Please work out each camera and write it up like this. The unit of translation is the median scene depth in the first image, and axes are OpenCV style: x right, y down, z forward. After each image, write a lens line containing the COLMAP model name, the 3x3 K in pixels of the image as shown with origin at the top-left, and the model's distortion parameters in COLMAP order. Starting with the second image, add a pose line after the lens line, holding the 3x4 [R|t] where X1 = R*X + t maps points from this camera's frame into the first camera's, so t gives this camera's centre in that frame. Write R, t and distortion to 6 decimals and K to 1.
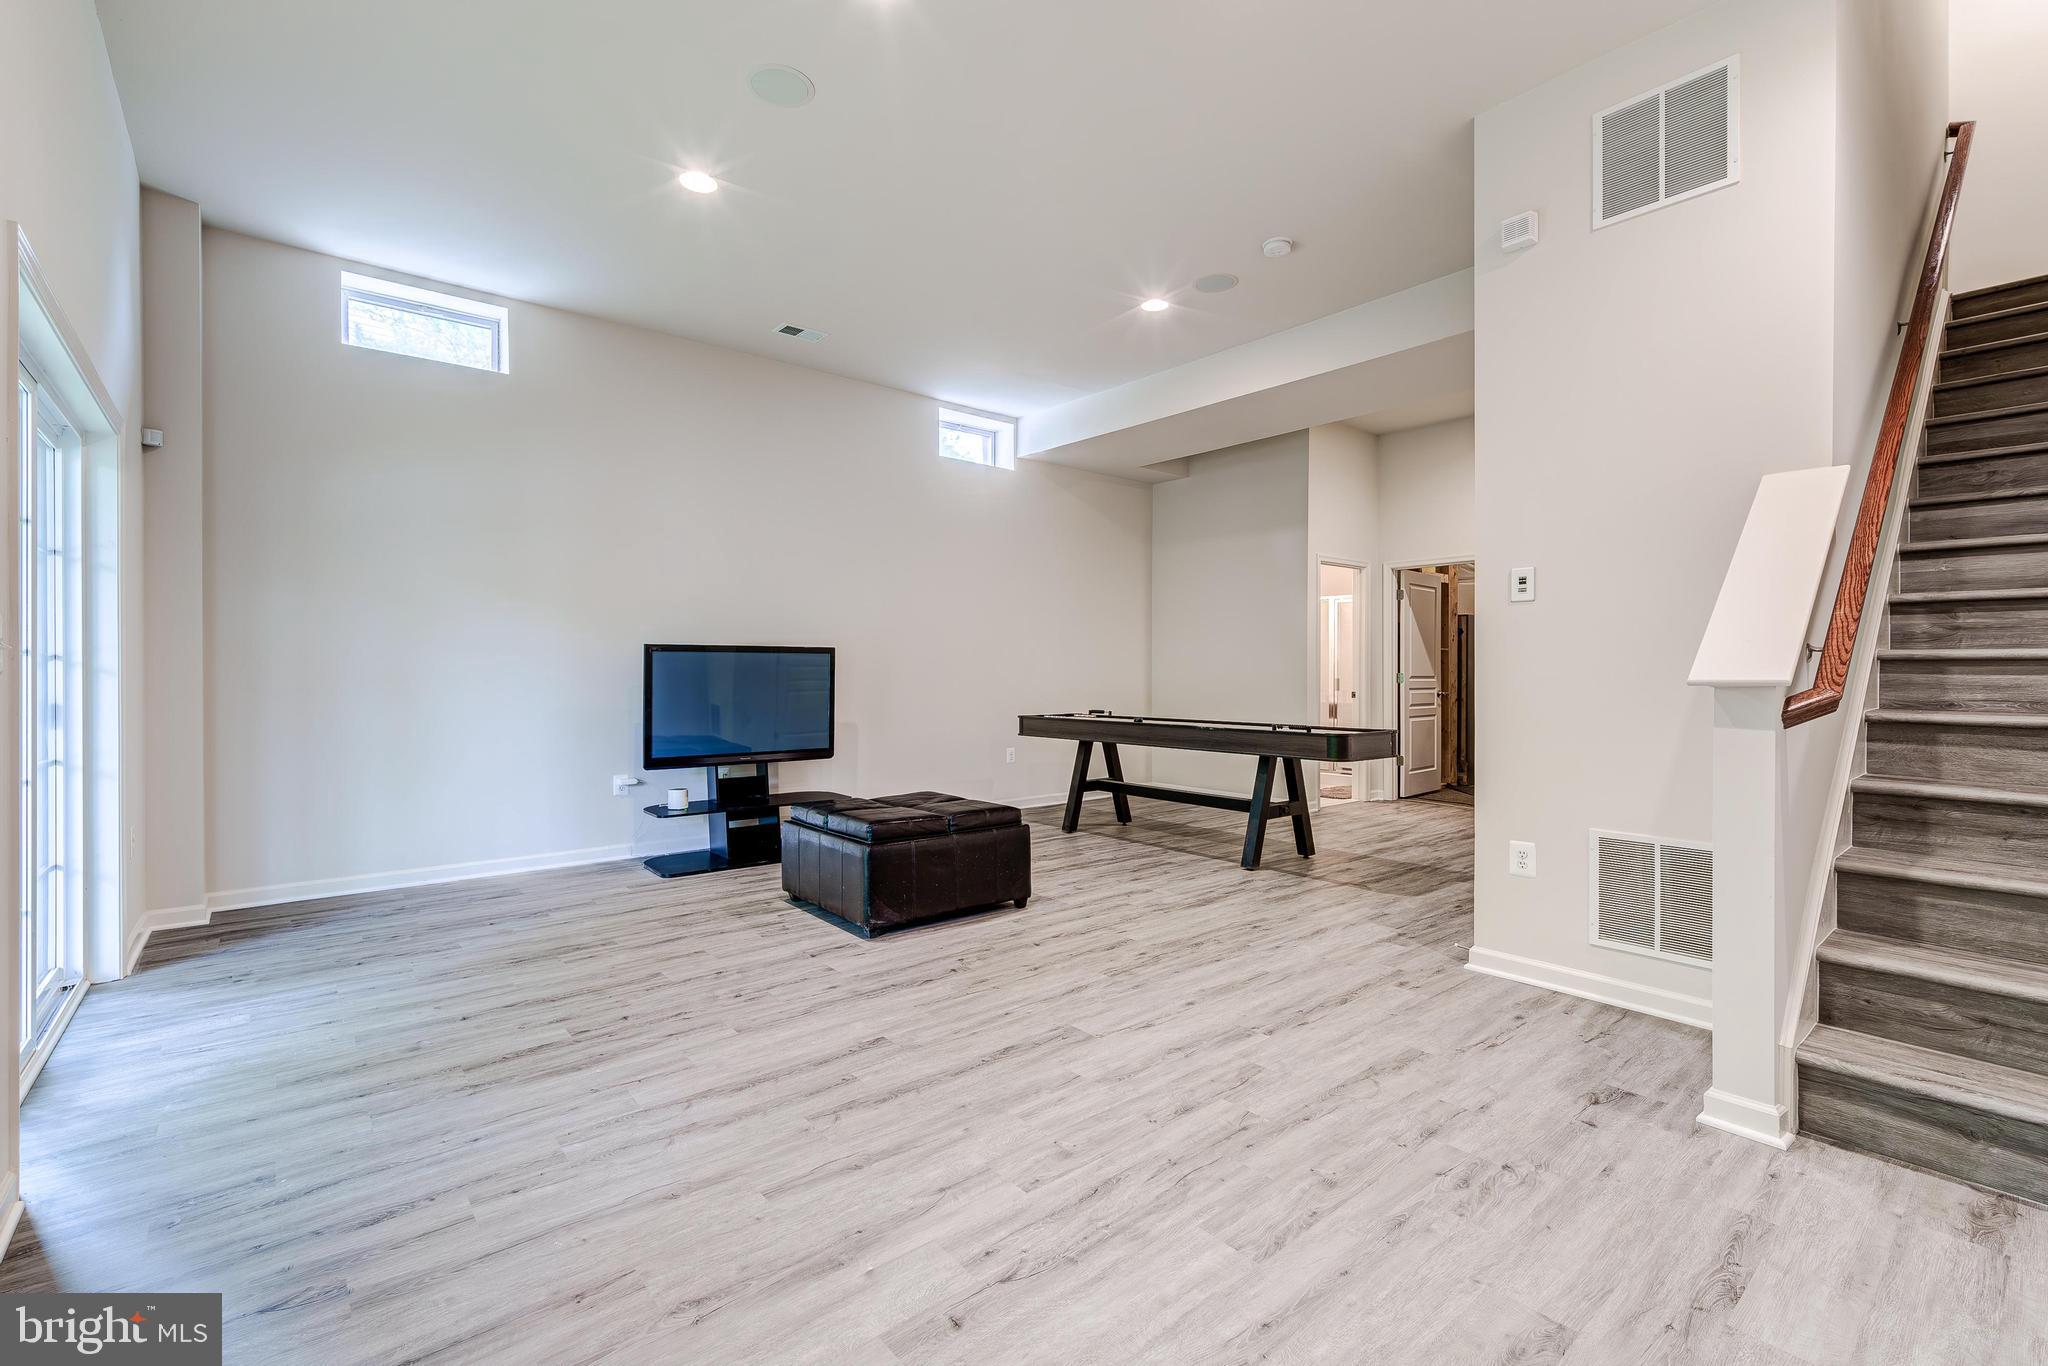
lens RADIAL K [[906.5, 0, 1008.0], [0, 906.5, 677.6], [0, 0, 1]] dist [0.007865, -0.000083]
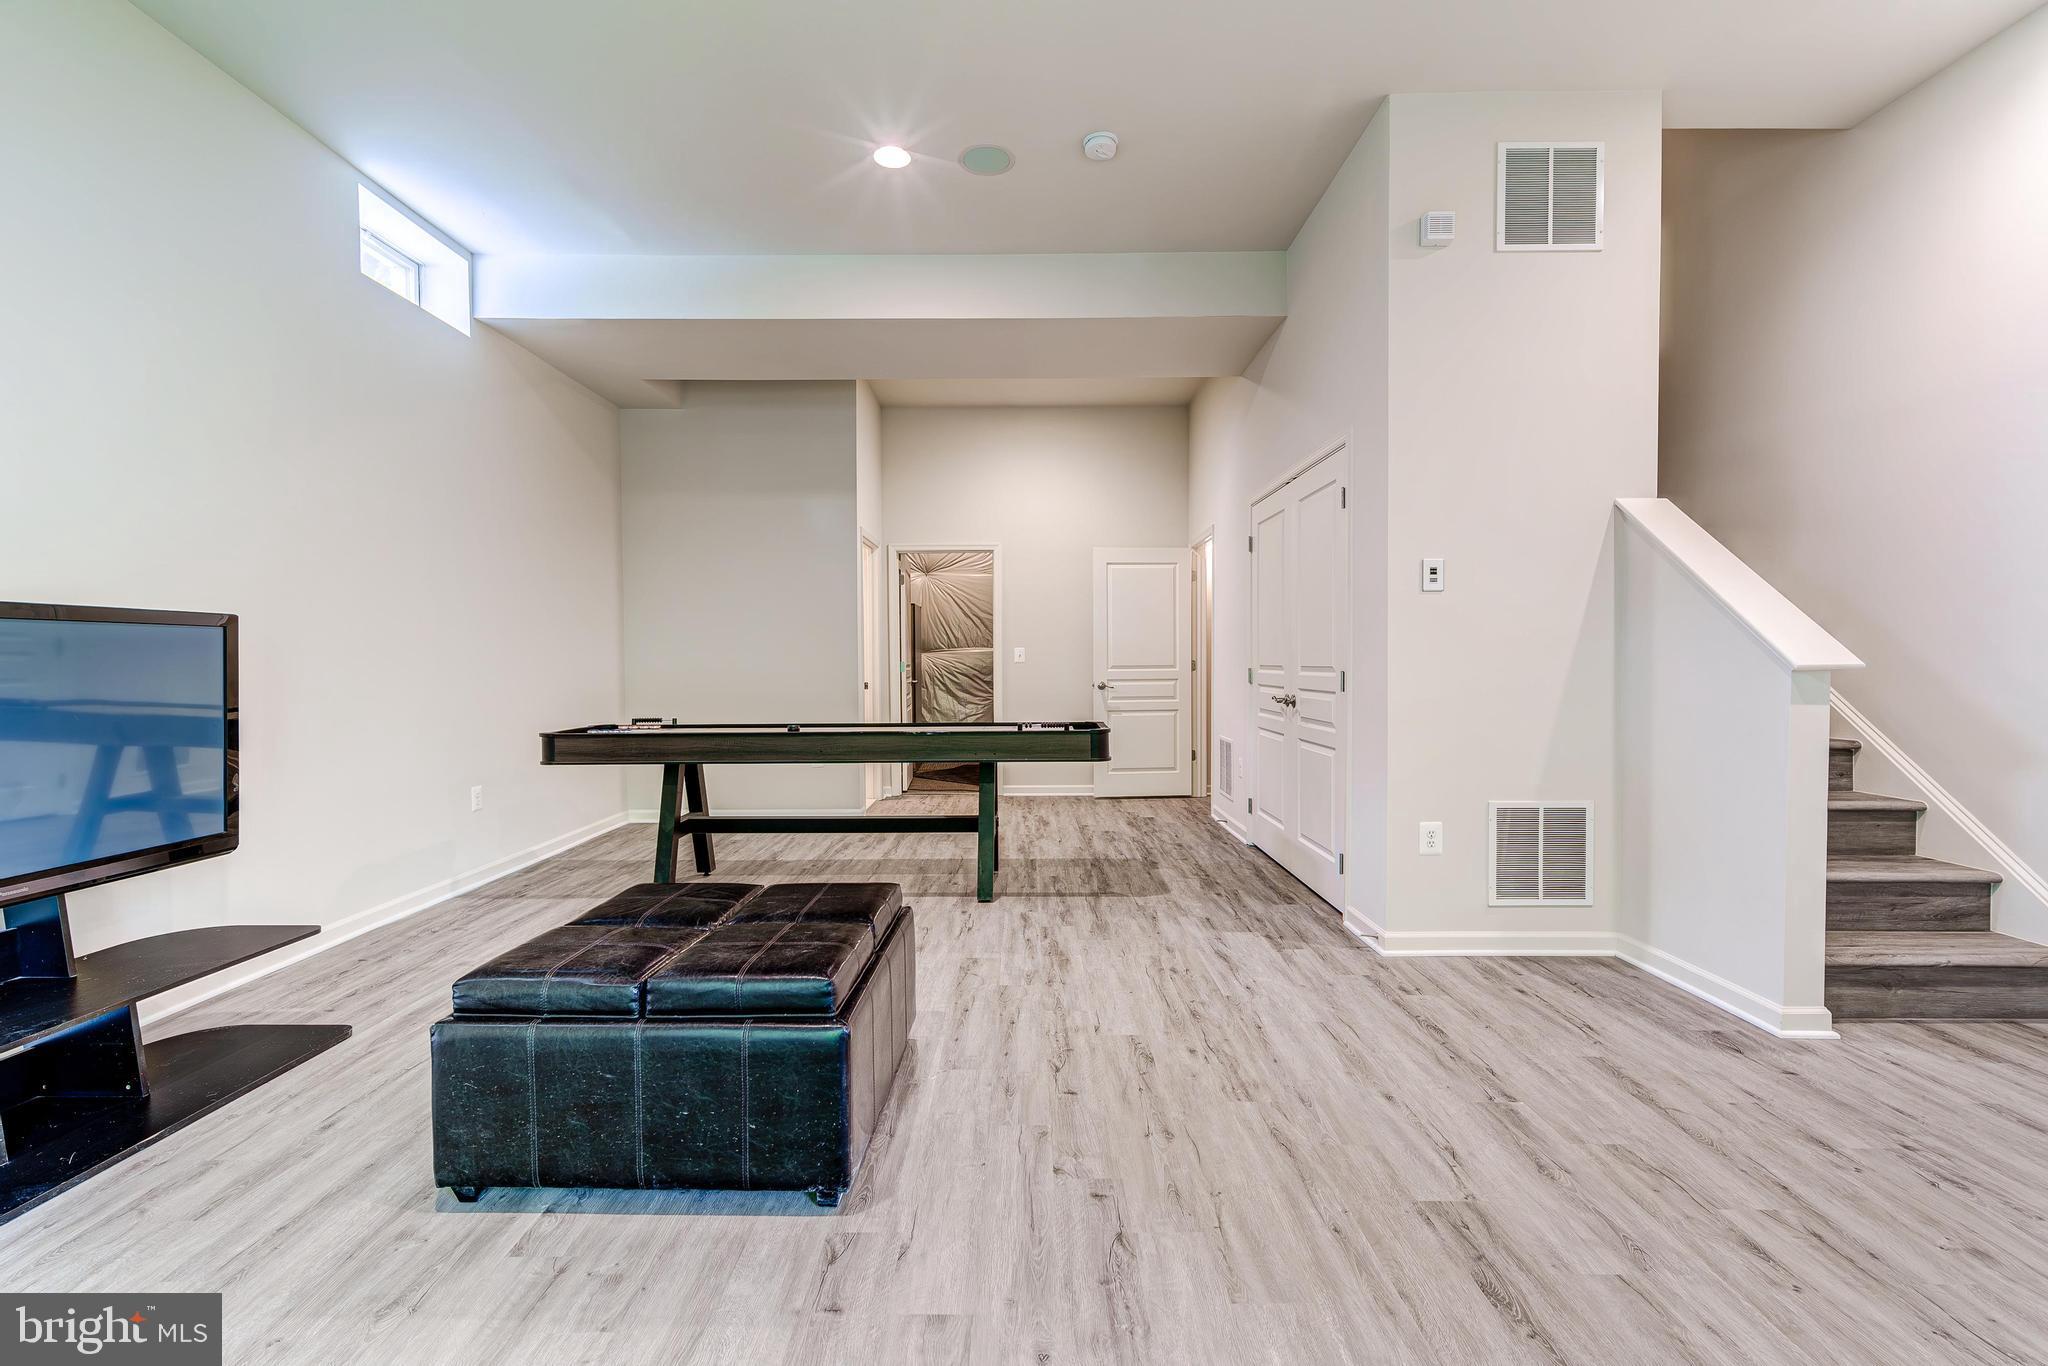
lens RADIAL K [[906.5, 0, 1015.2], [0, 906.5, 683.8], [0, 0, 1]] dist [0.007865, -0.000083]
pose [[0.631605, -0.024568, 0.774901, -0.539994], [0.010857, 0.999680, 0.022845, -0.006795], [-0.775214, -0.006016, 0.631670, 0.715245]]
